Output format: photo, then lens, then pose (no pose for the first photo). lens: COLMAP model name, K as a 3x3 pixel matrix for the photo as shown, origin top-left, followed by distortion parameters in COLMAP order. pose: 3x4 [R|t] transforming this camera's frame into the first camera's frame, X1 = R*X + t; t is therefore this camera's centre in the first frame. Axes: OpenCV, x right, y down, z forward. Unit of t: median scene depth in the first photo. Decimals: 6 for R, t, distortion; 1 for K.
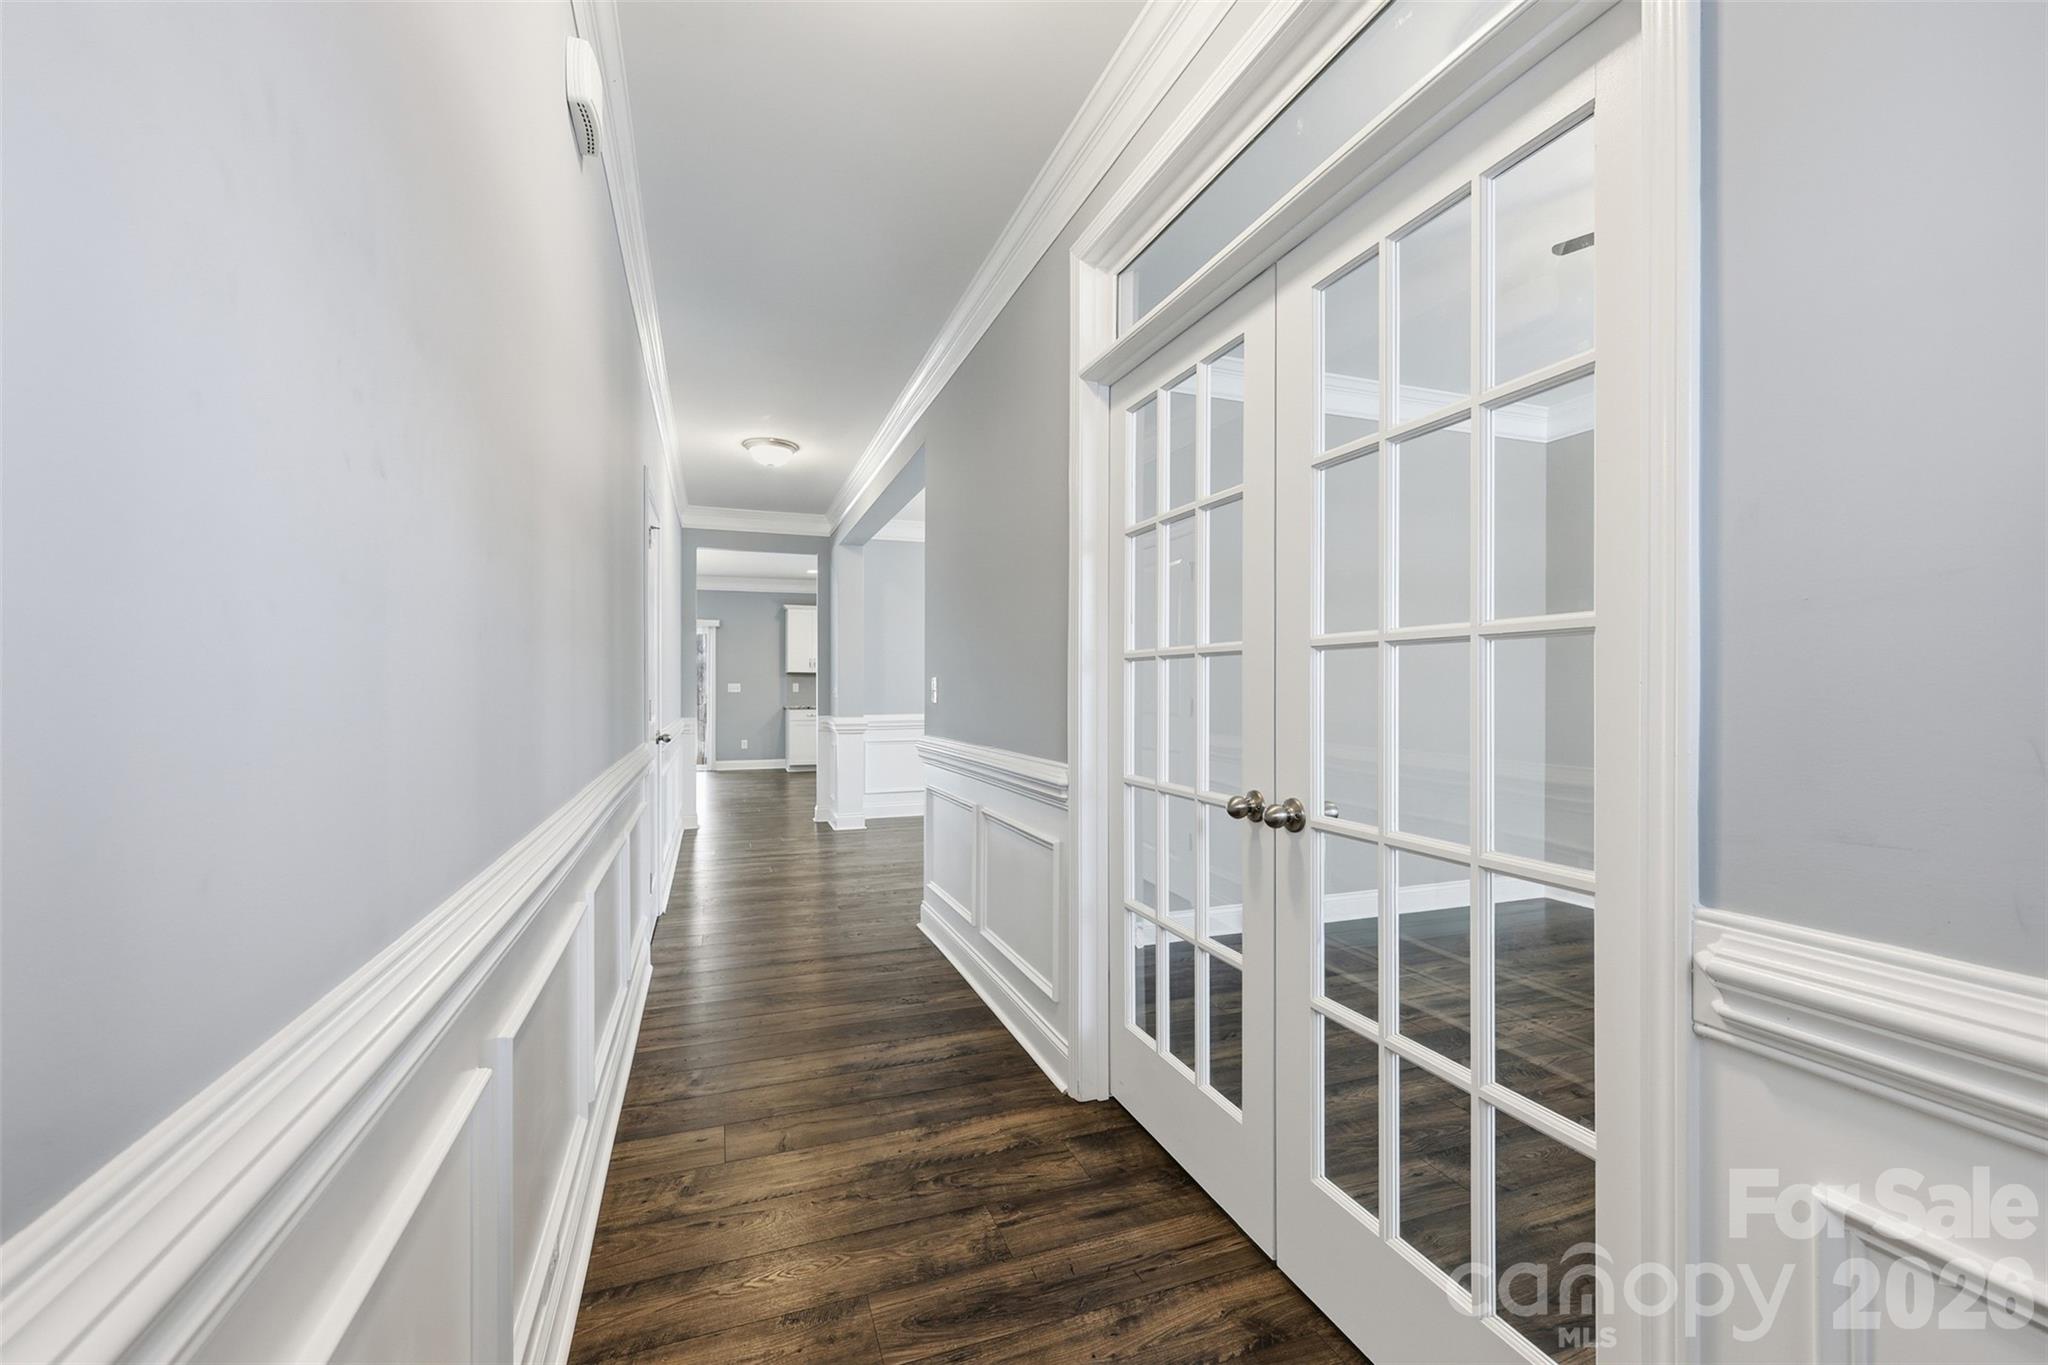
lens RADIAL K [[829.0, 0, 1024.8], [0, 829.0, 687.5], [0, 0, 1]] dist [0.000949, 0.000547]
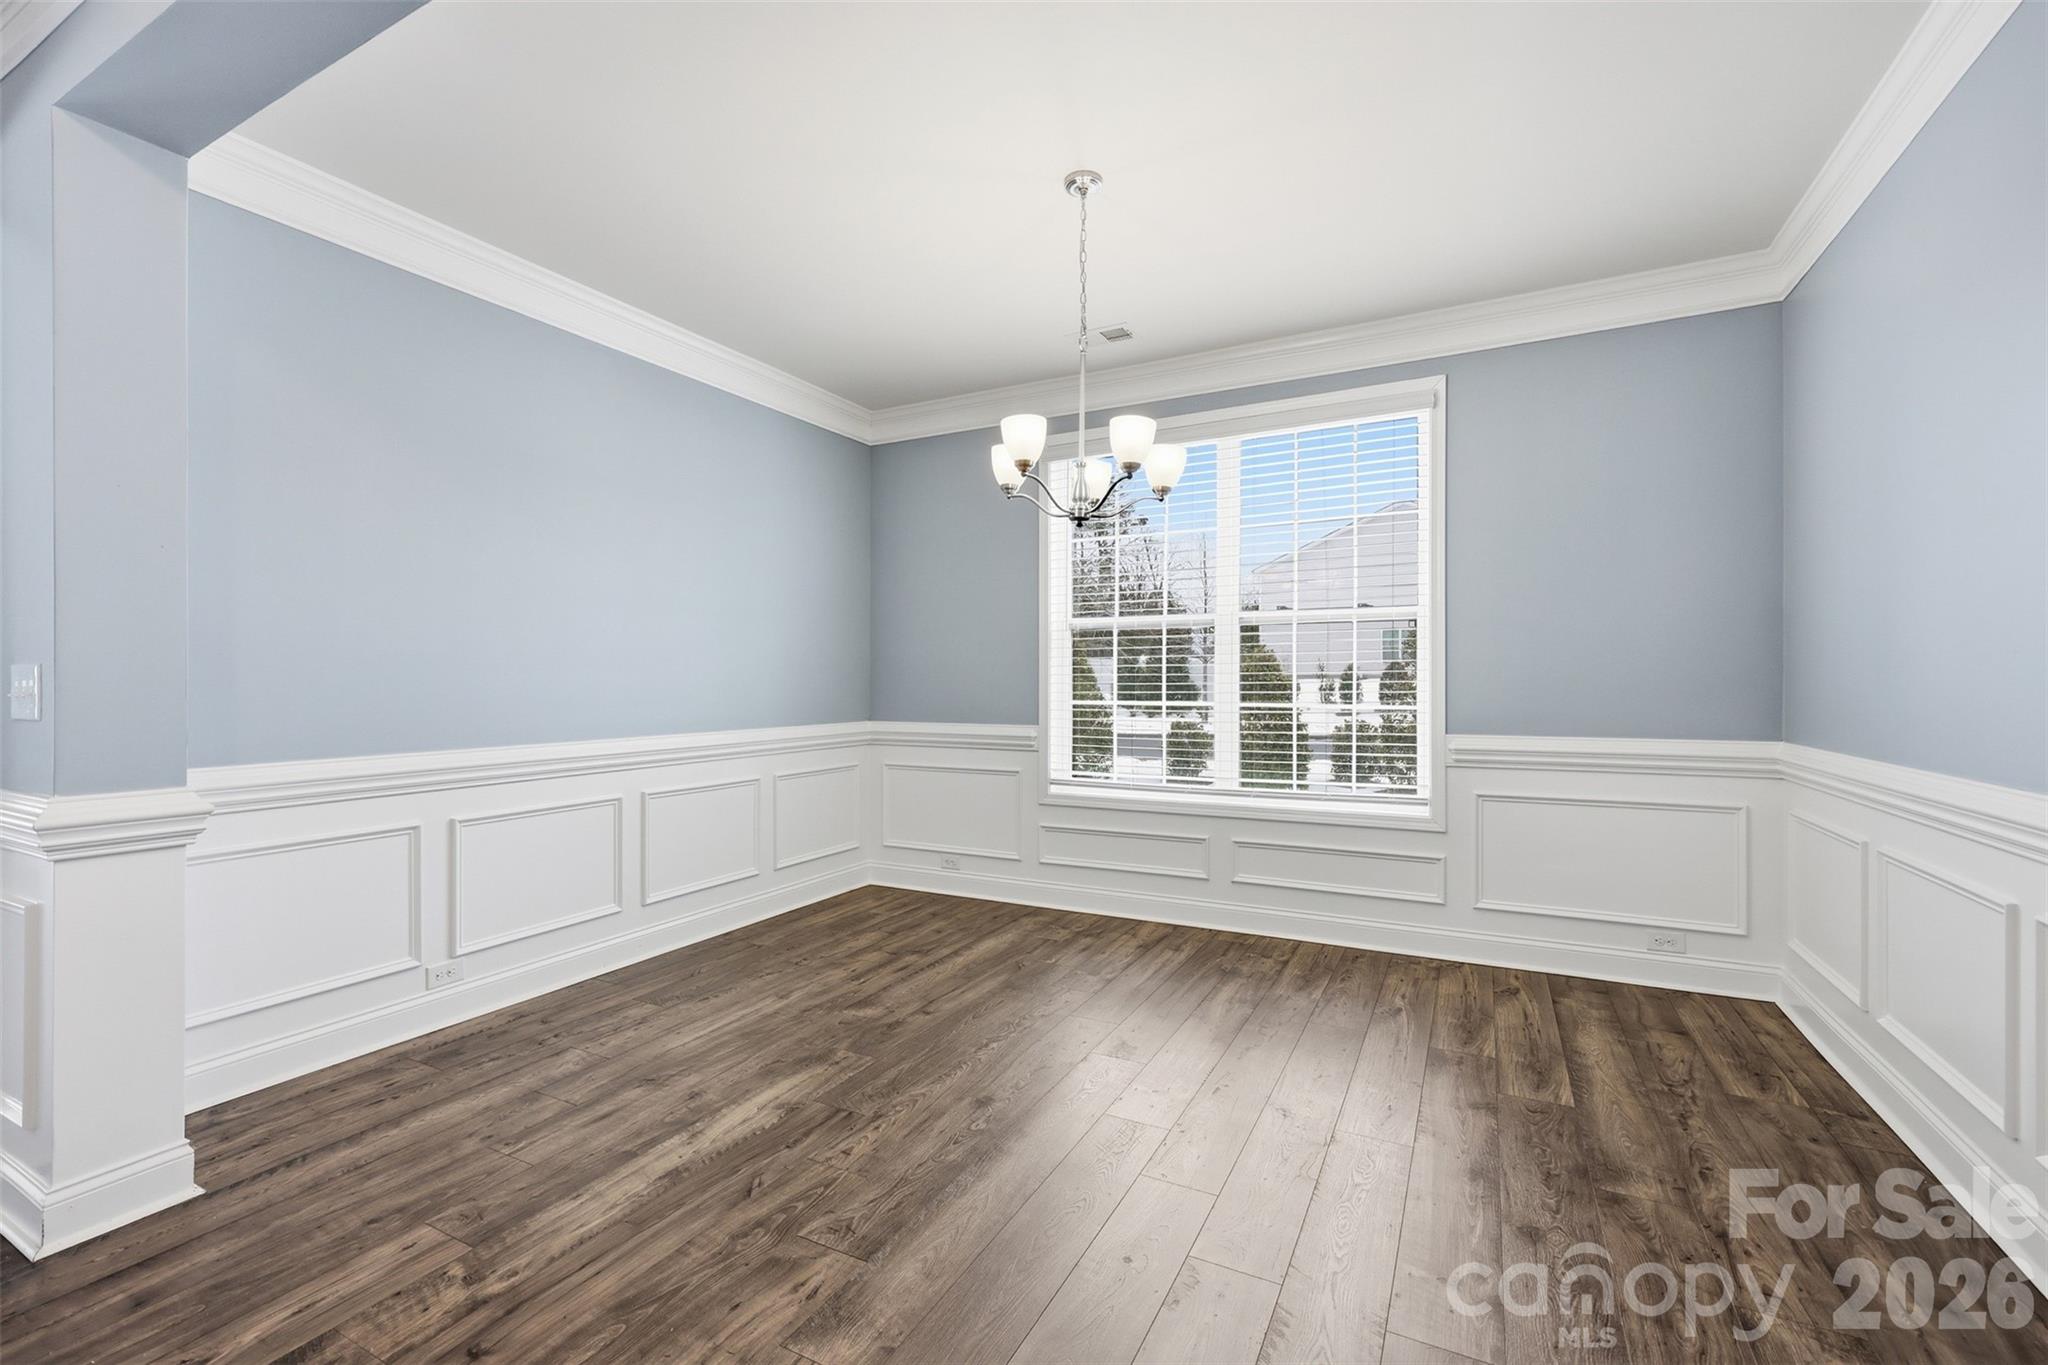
lens RADIAL K [[829.0, 0, 1020.4], [0, 829.0, 685.3], [0, 0, 1]] dist [0.000949, 0.000547]
pose [[0.650657, -0.005009, -0.759356, 0.043128], [0.007143, 0.999974, -0.000476, 0.000014], [0.759338, -0.005114, 0.650676, -0.115593]]
